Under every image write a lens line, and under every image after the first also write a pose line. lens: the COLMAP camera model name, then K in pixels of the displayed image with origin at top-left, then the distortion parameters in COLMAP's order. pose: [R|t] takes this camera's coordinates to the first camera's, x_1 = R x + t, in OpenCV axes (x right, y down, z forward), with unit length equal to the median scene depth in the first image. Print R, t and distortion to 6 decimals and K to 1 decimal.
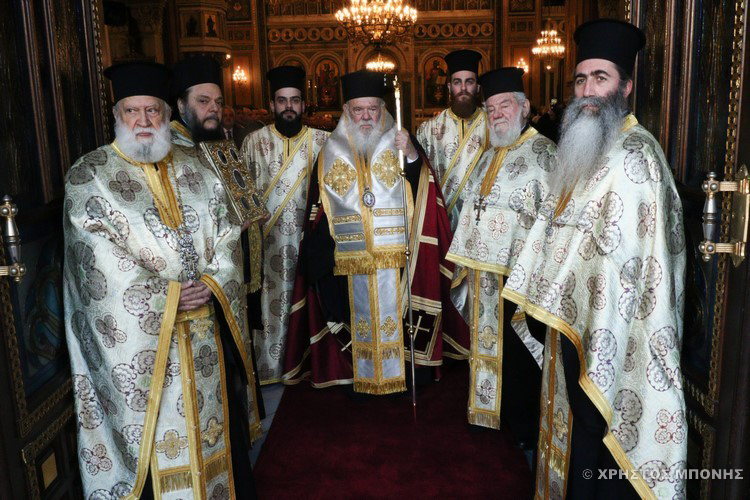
lens RADIAL K [[691.1, 0, 375.0], [0, 691.1, 250.0], [0, 0, 1]] dist [-0.008654, -0.003122]
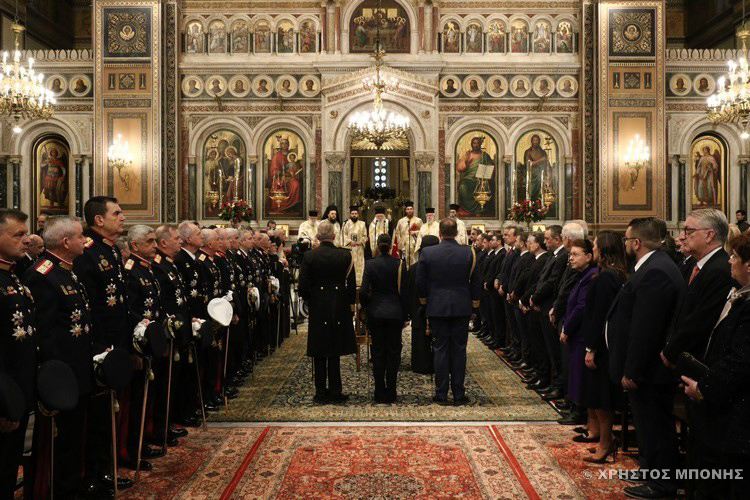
lens RADIAL K [[691.1, 0, 375.0], [0, 691.1, 250.0], [0, 0, 1]] dist [-0.008654, -0.003122]
pose [[0.999605, 0.027089, 0.007505, 0.003127], [-0.025385, 0.984620, -0.172855, -0.084181], [-0.012072, 0.172596, 0.984919, 0.463988]]
